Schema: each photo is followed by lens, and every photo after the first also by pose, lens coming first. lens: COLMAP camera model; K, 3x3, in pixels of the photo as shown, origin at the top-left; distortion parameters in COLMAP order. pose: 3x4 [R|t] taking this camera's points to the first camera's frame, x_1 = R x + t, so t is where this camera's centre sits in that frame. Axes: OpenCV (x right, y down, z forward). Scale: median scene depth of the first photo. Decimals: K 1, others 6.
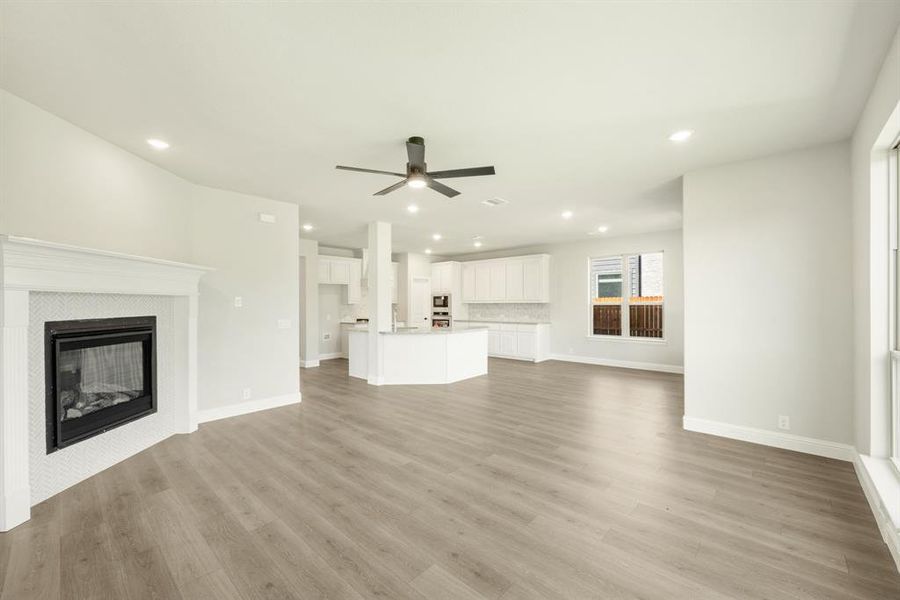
lens RADIAL K [[370.2, 0, 452.4], [0, 370.2, 298.8], [0, 0, 1]] dist [-0.000252, 0.000949]
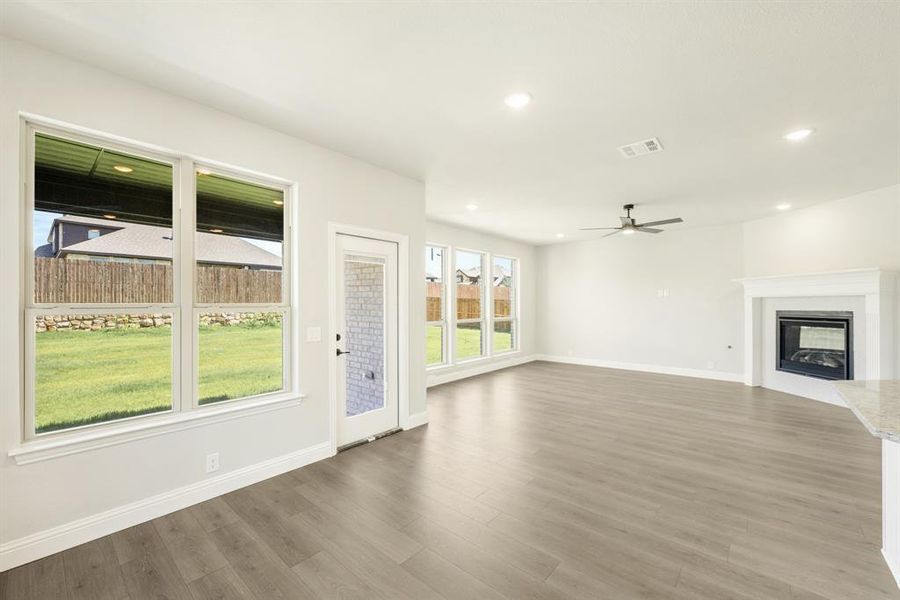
lens RADIAL K [[370.2, 0, 445.9], [0, 370.2, 303.5], [0, 0, 1]] dist [-0.000252, 0.000949]
pose [[-0.999884, 0.008142, -0.012867, 0.260158], [0.008286, 0.999903, -0.011154, 0.008607], [0.012775, -0.011260, -0.999855, 0.925673]]
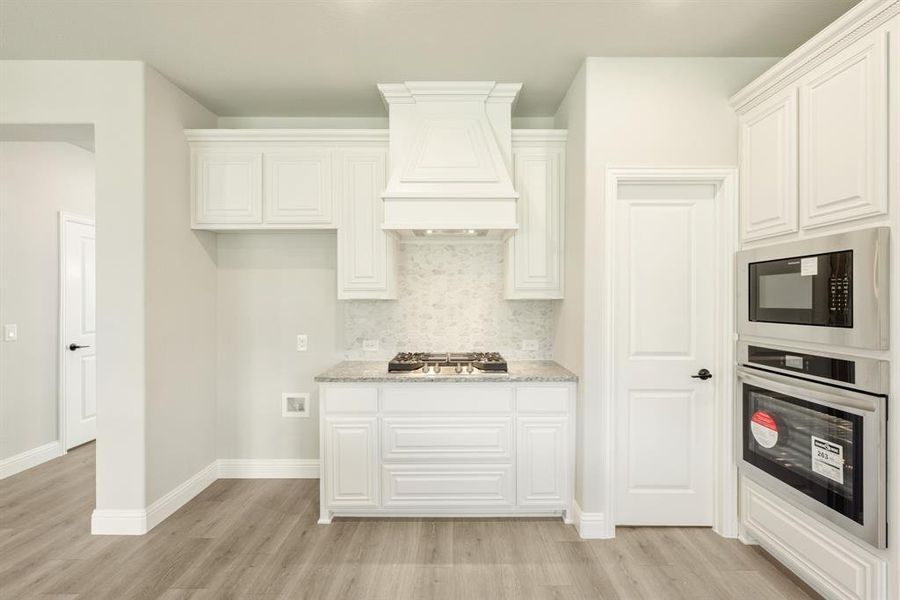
lens RADIAL K [[403.8, 0, 449.0], [0, 403.8, 301.6], [0, 0, 1]] dist [0.003441, -0.000039]
pose [[0.666425, 0.009099, -0.745516, 0.000521], [0.005072, 0.999847, 0.016738, 0.010221], [0.745555, -0.014936, 0.666277, 0.864564]]
